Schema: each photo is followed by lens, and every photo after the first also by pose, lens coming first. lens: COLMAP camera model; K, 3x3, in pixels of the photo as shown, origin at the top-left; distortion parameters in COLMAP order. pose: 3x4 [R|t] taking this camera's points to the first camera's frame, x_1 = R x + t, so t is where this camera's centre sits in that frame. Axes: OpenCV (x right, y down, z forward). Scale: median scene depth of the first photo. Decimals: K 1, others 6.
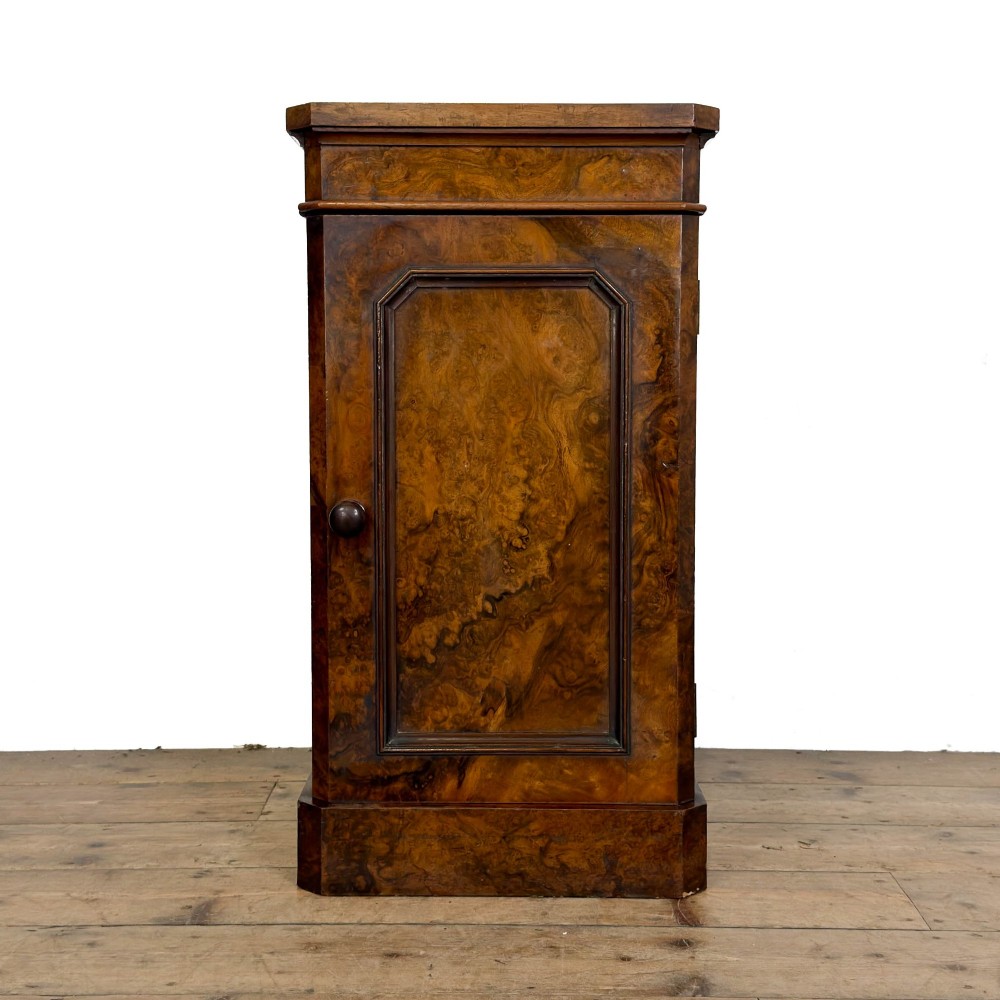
lens RADIAL K [[1802.4, 0, 502.4], [0, 1802.4, 474.4], [0, 0, 1]] dist [0.224763, -0.976609]
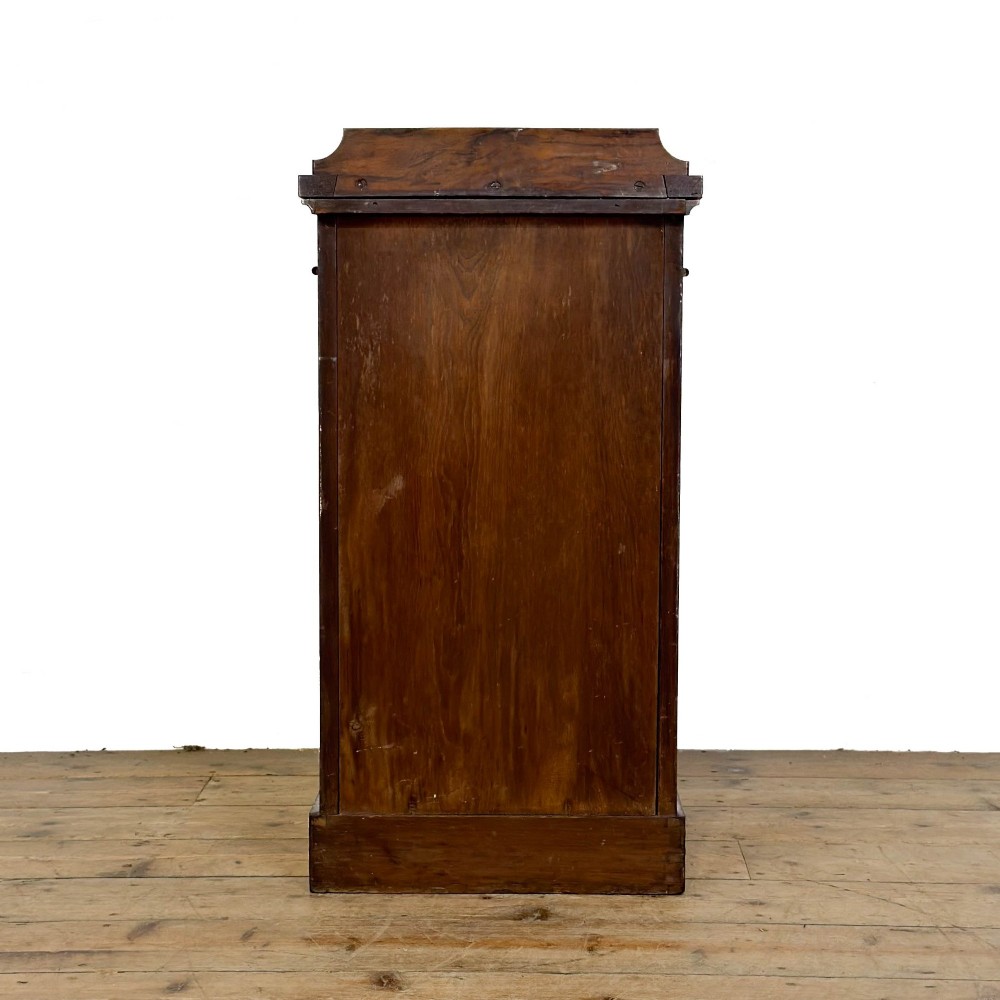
lens RADIAL K [[2175.9, 0, 500.0], [0, 2175.9, 500.0], [0, 0, 1]] dist [0.039616, -0.039718]
pose [[0.999961, -0.003092, -0.008301, 0.071880], [0.003198, 0.999914, 0.012751, -0.014589], [0.008261, -0.012777, 0.999884, -0.362105]]
